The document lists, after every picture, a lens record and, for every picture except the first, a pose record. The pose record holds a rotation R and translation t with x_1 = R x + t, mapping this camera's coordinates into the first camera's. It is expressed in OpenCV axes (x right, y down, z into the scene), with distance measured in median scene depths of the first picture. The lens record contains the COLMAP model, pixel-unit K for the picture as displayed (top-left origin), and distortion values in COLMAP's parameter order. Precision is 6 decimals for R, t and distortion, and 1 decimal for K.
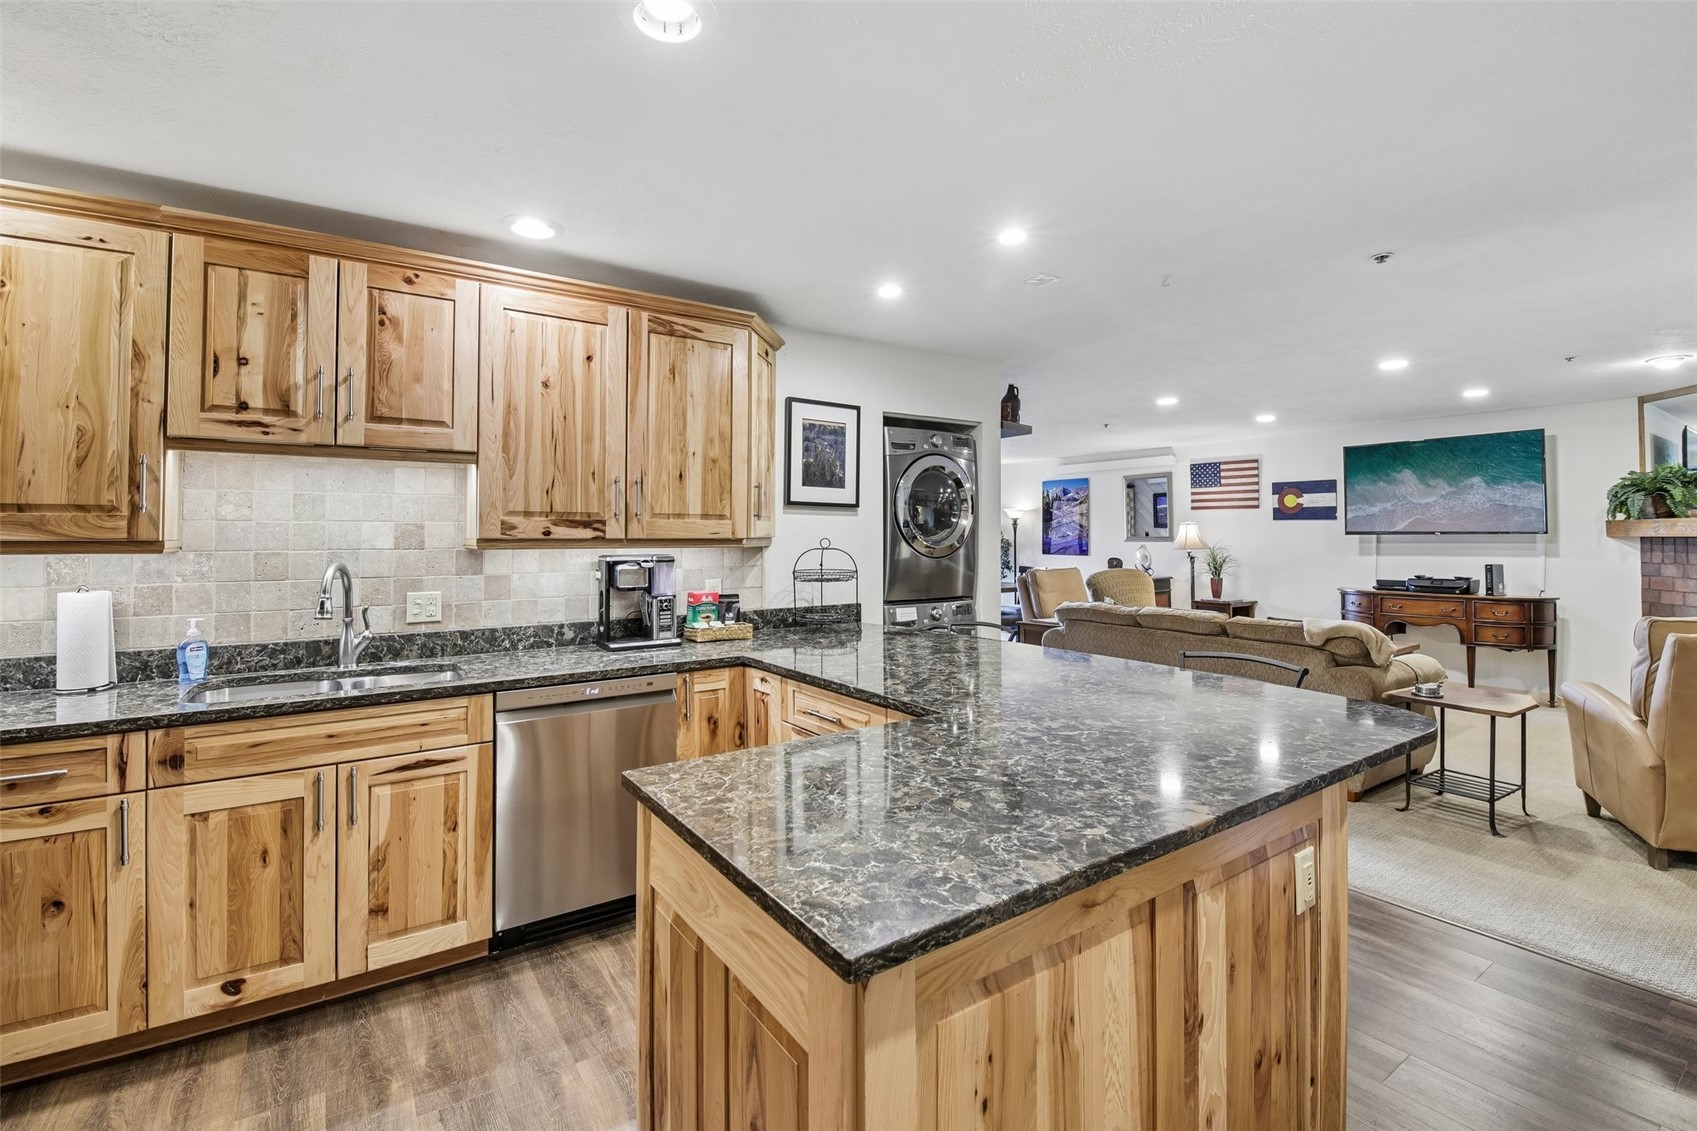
lens RADIAL K [[743.1, 0, 844.9], [0, 743.1, 522.2], [0, 0, 1]] dist [-0.005399, -0.007116]
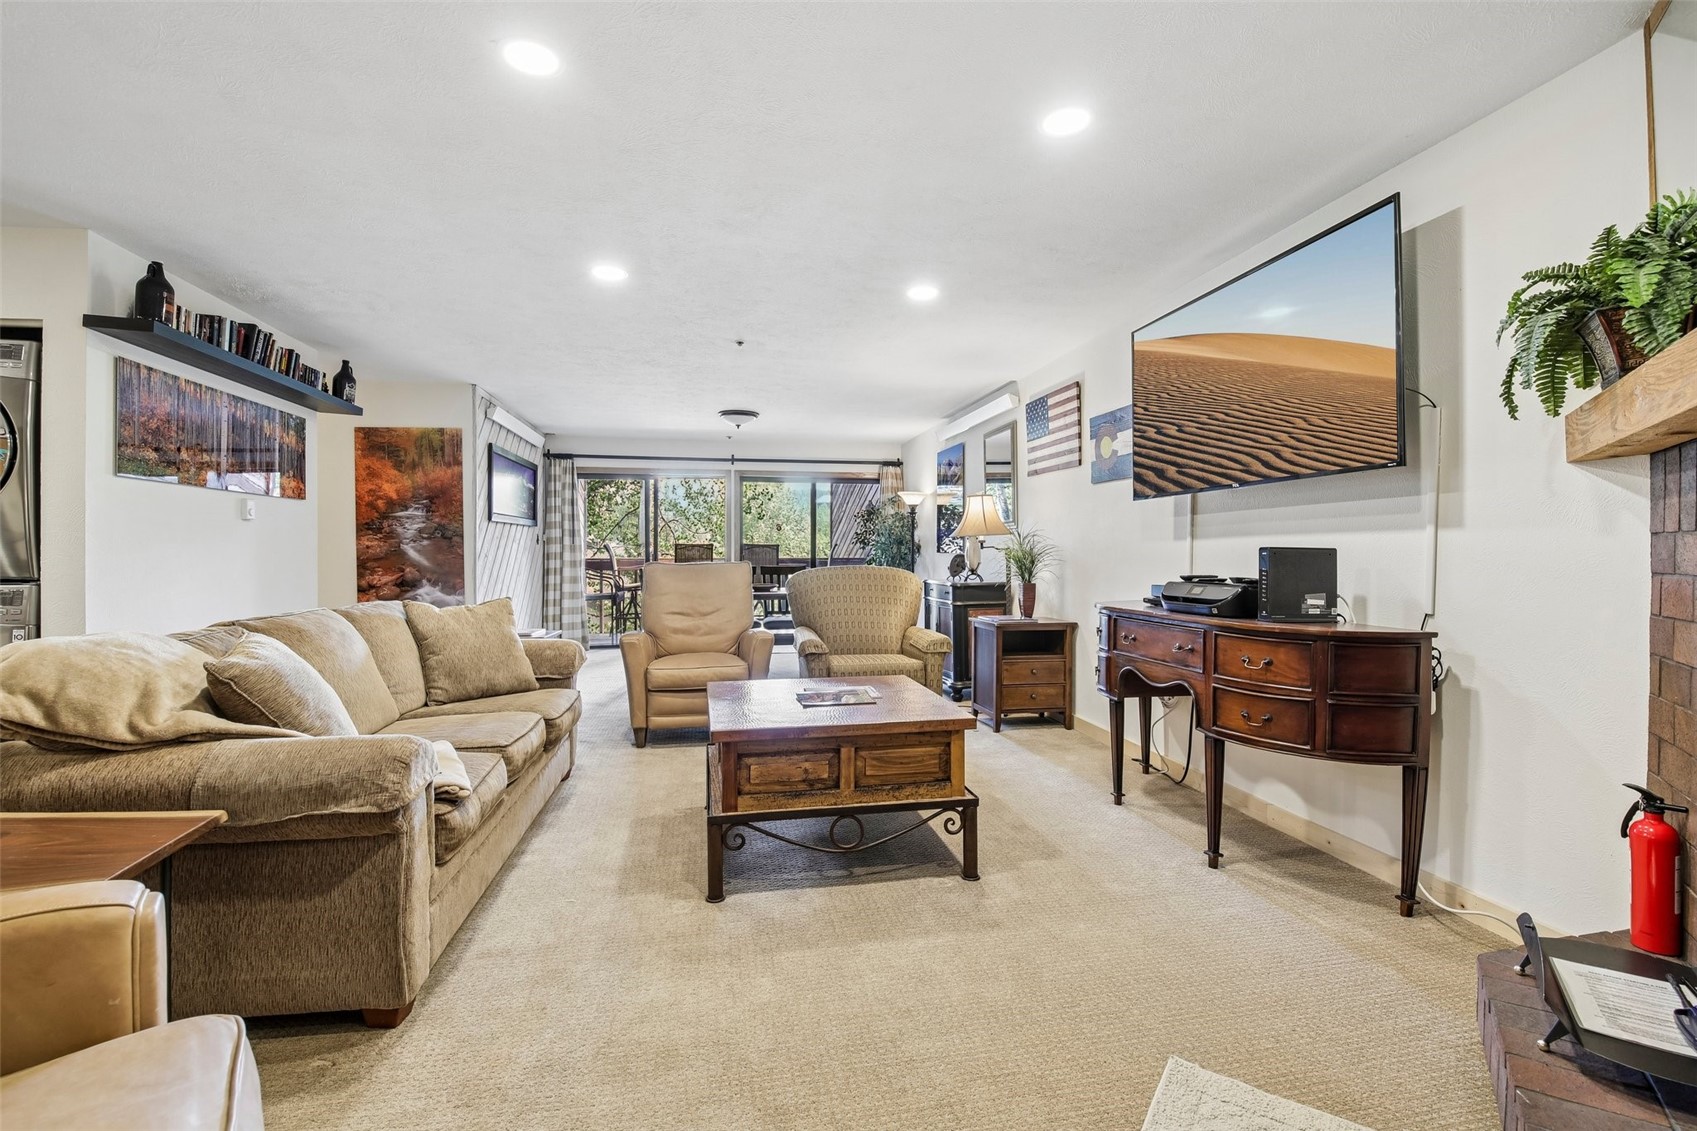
lens RADIAL K [[743.1, 0, 841.9], [0, 743.1, 544.3], [0, 0, 1]] dist [-0.005399, -0.007116]
pose [[0.916011, -0.002922, -0.401142, 0.736312], [0.006002, 0.999961, 0.006422, 0.046230], [0.401108, -0.008290, 0.915993, 0.459539]]
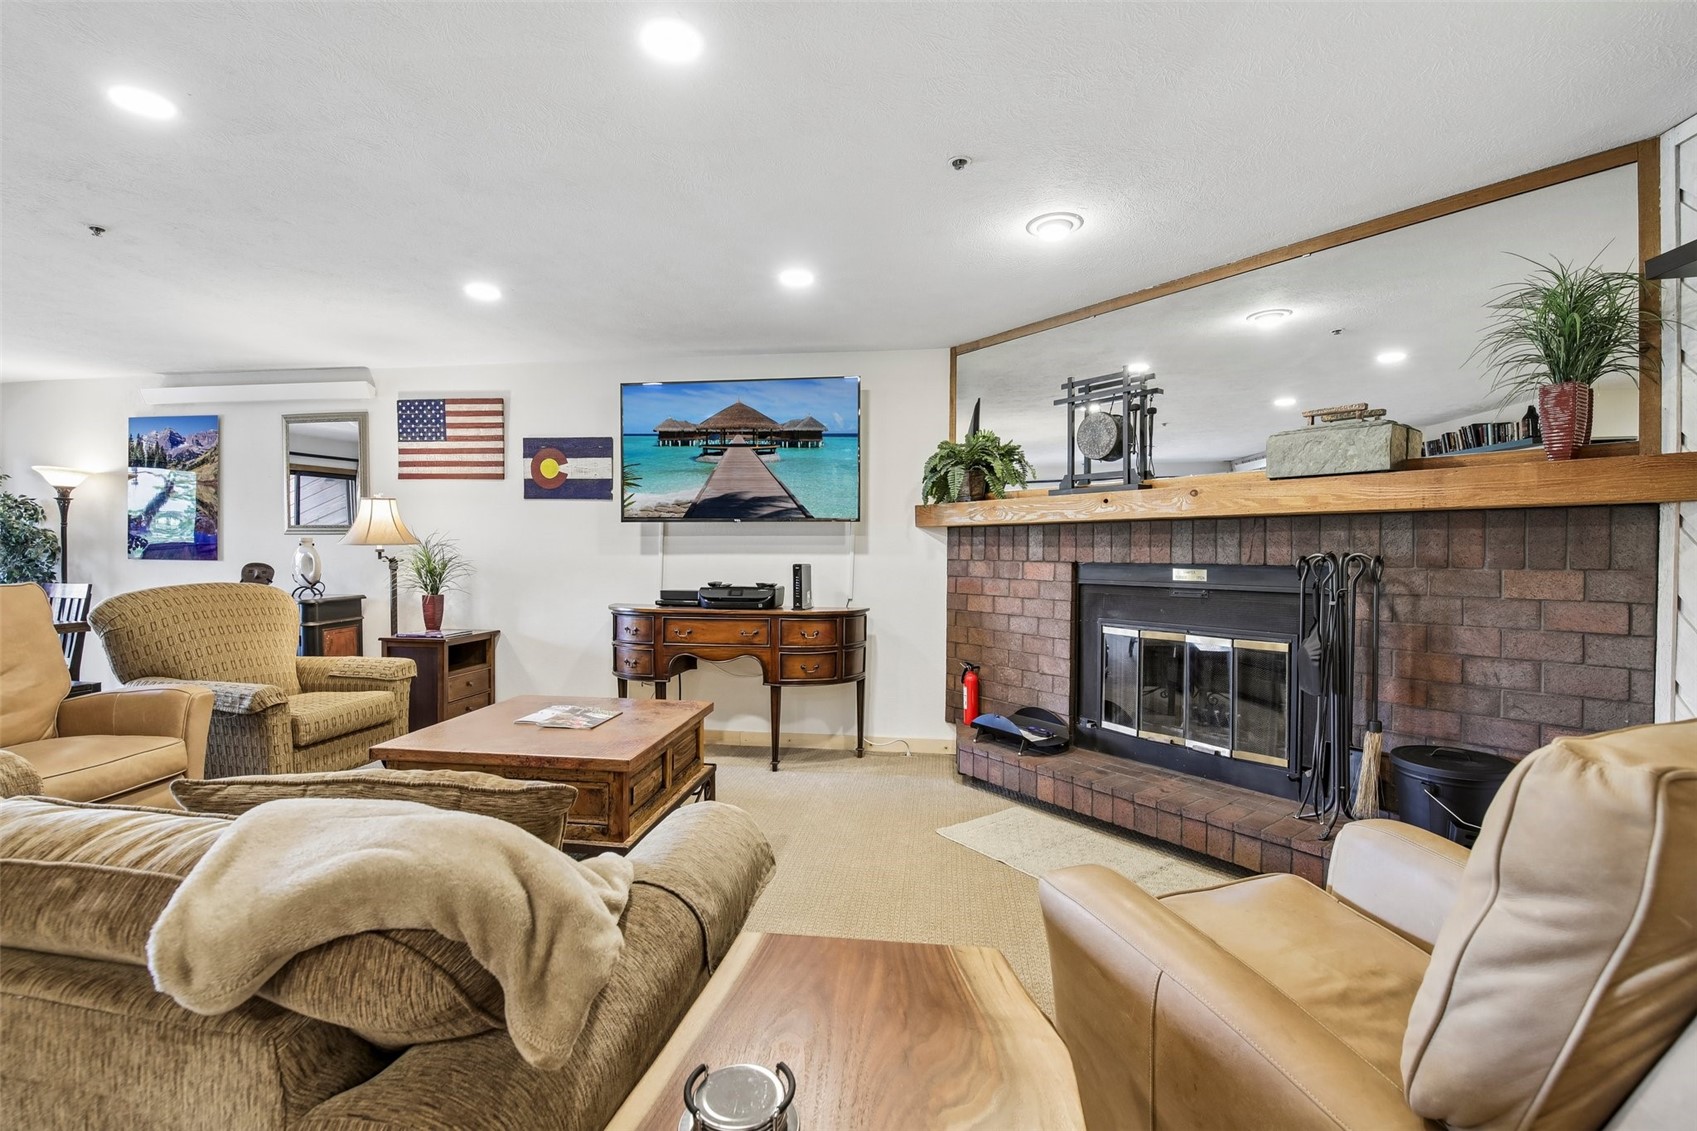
lens RADIAL K [[743.1, 0, 839.3], [0, 743.1, 562.4], [0, 0, 1]] dist [-0.005399, -0.007116]
pose [[0.676749, -0.004228, 0.736202, 0.349939], [-0.021931, 0.999424, 0.025899, 0.033188], [-0.735887, -0.033673, 0.676266, 0.451223]]
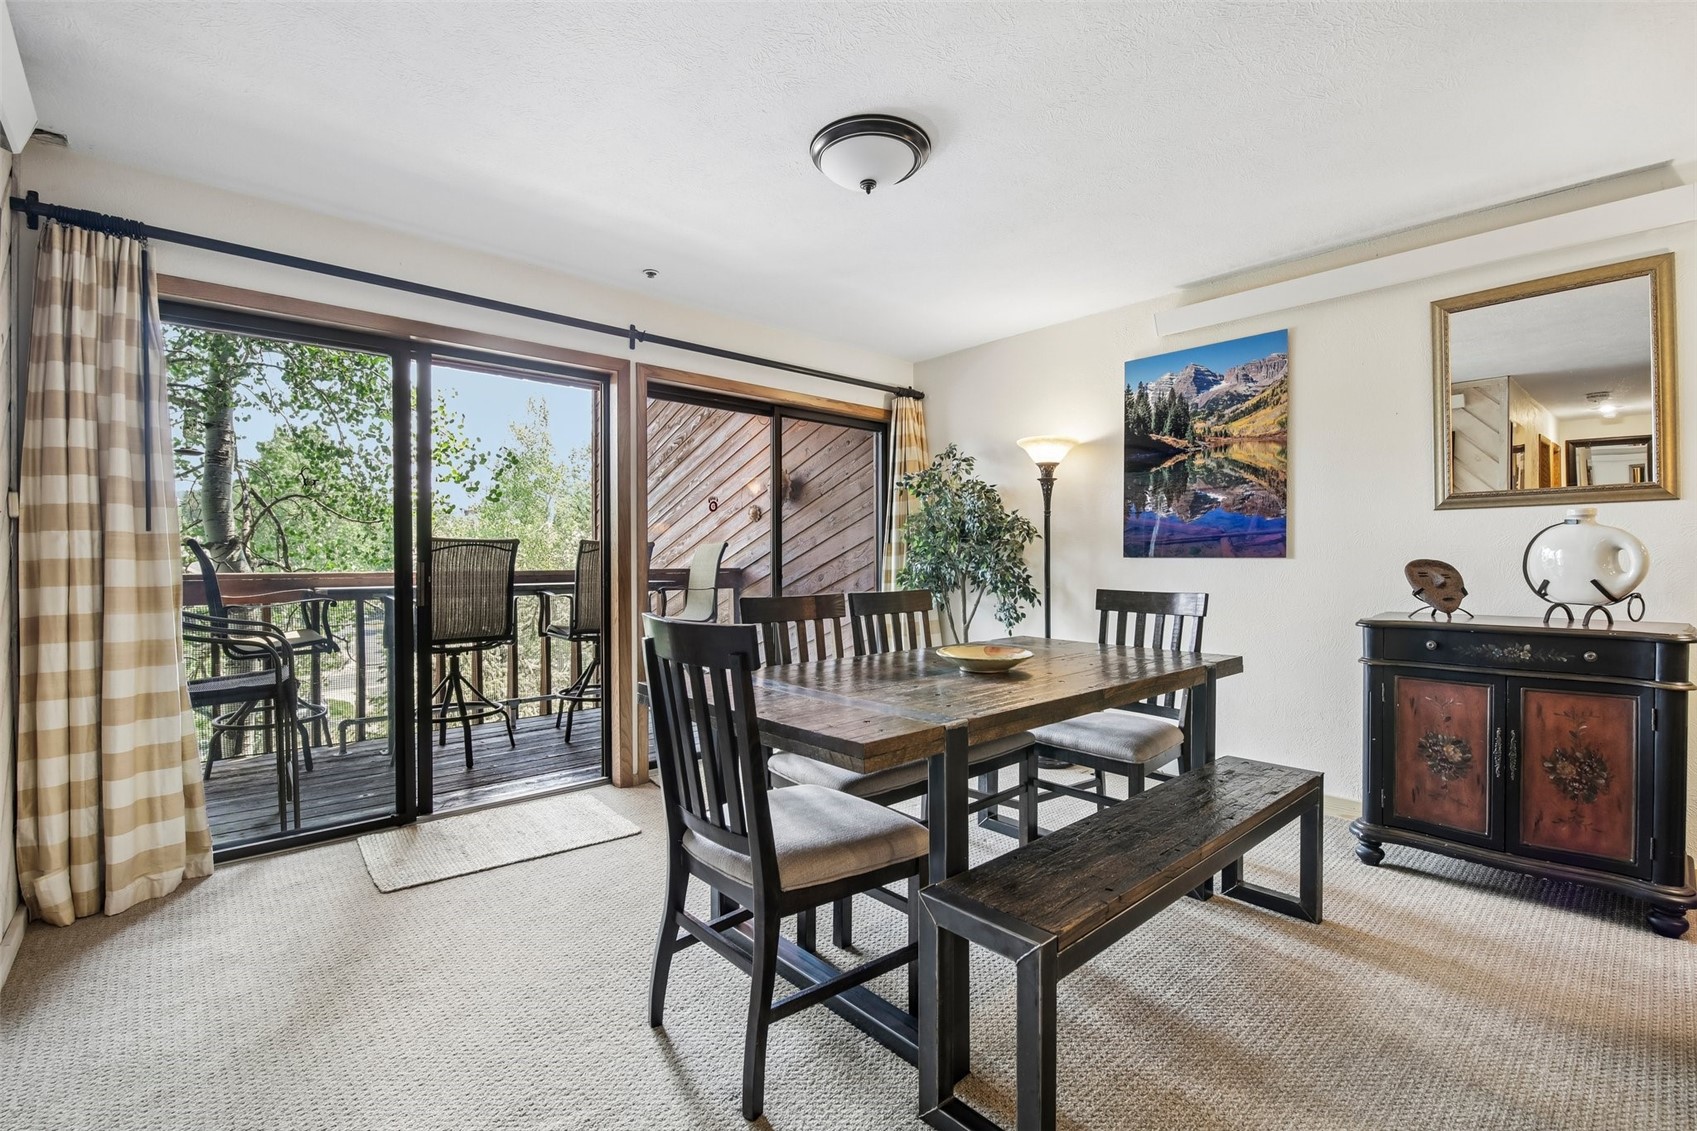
lens RADIAL K [[743.1, 0, 851.6], [0, 743.1, 555.8], [0, 0, 1]] dist [-0.005399, -0.007116]
pose [[0.991683, 0.001212, 0.128699, 0.127689], [-0.003954, 0.999771, 0.021055, 0.054550], [-0.128644, -0.021389, 0.991460, 1.009713]]
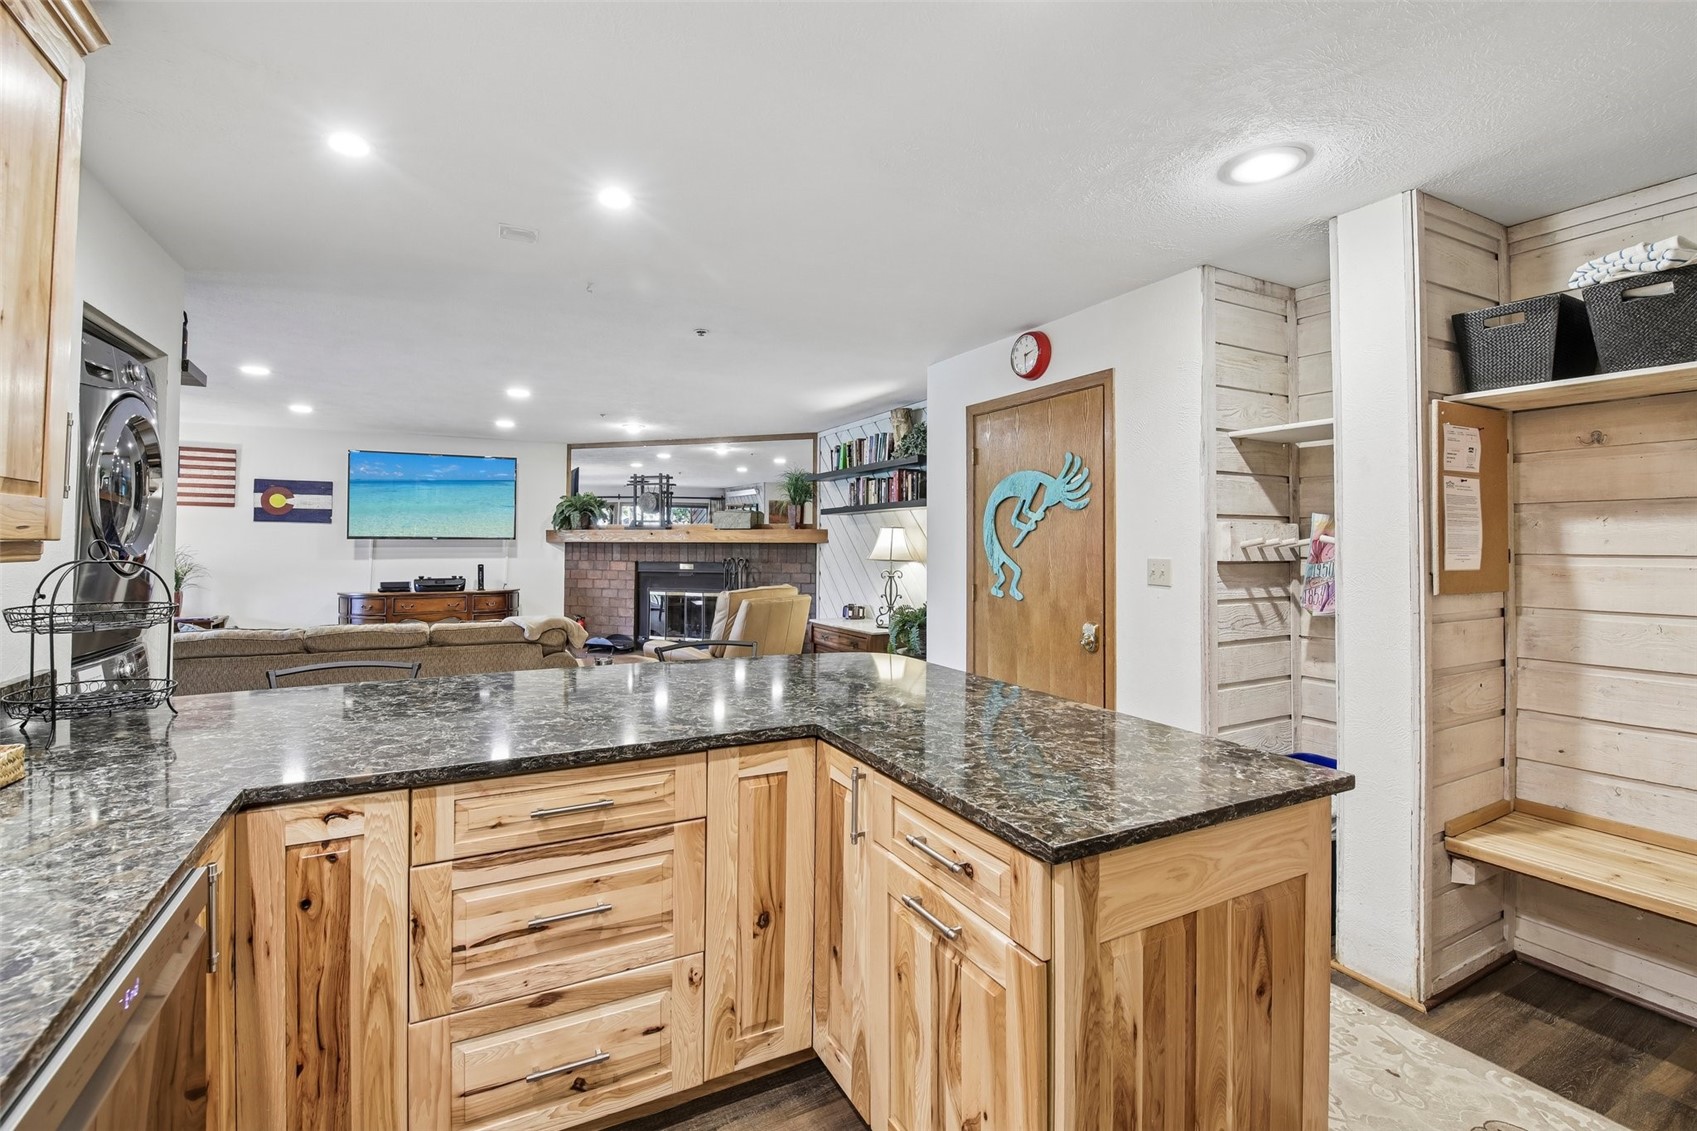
lens RADIAL K [[743.1, 0, 837.8], [0, 743.1, 523.5], [0, 0, 1]] dist [-0.005399, -0.007116]
pose [[0.128711, 0.027597, 0.991298, -0.230657], [-0.023727, 0.999412, -0.024742, 0.005690], [-0.991398, -0.020336, 0.129290, 0.237560]]
